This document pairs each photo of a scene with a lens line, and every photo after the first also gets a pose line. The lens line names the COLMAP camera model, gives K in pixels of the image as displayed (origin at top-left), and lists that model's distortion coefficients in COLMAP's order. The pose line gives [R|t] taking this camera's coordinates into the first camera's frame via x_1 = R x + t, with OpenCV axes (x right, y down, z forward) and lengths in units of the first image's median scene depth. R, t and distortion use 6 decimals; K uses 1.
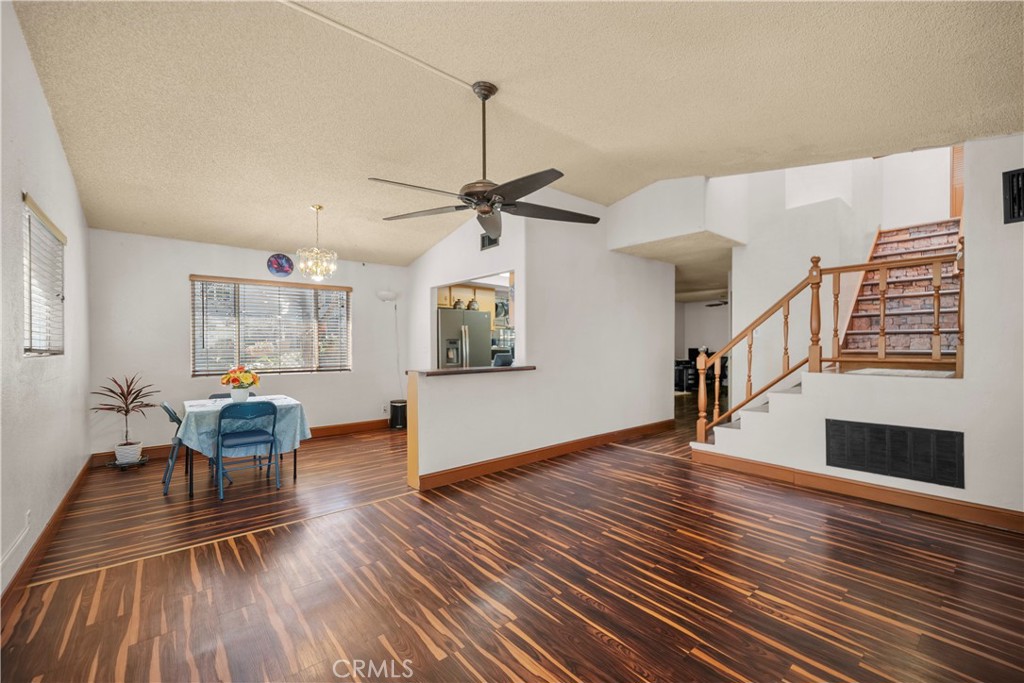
lens RADIAL K [[415.5, 0, 516.1], [0, 415.5, 344.9], [0, 0, 1]] dist [0.002680, 0.000310]
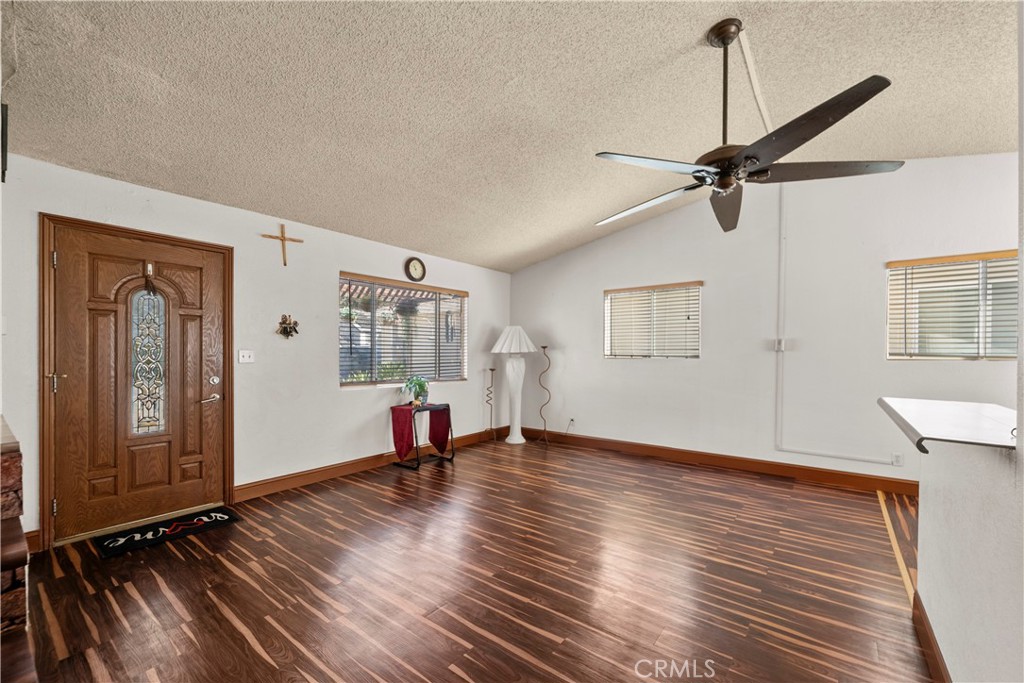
lens RADIAL K [[415.5, 0, 516.1], [0, 415.5, 344.9], [0, 0, 1]] dist [0.002680, 0.000310]
pose [[-0.975676, -0.001172, -0.219217, 0.472624], [0.001441, 0.999930, -0.011763, -0.005985], [0.219215, -0.011792, -0.975605, 1.643253]]
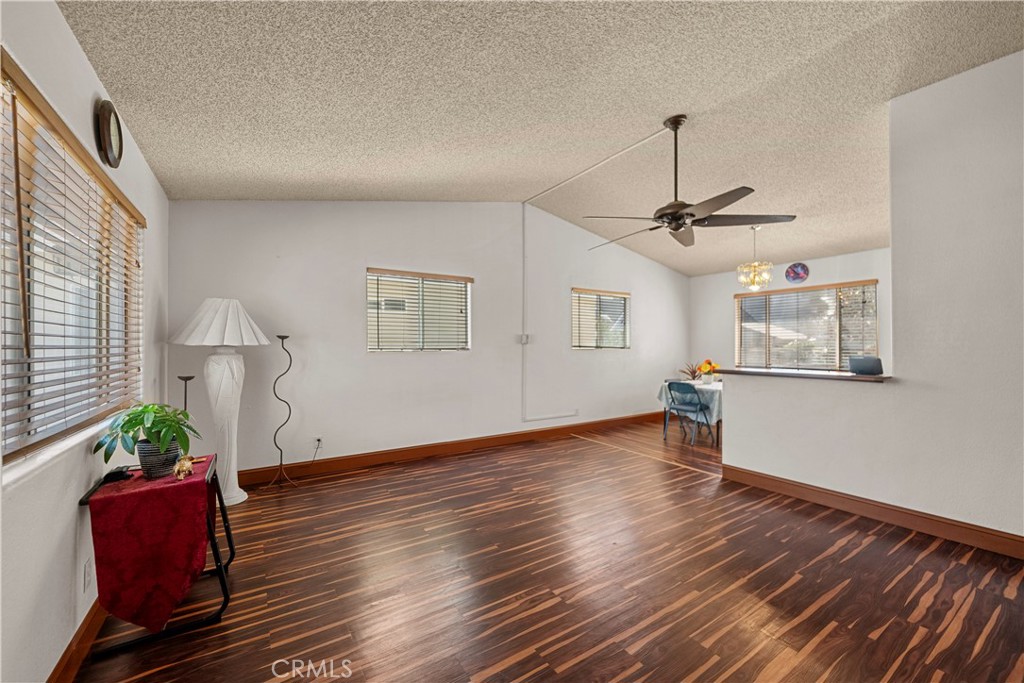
lens RADIAL K [[412.4, 0, 527.0], [0, 412.4, 335.3], [0, 0, 1]] dist [-0.001062, 0.000199]
pose [[-0.105438, -0.021736, -0.994188, 1.048938], [-0.003100, 0.999763, -0.021529, 0.001244], [0.994421, 0.000812, -0.105480, 0.694775]]
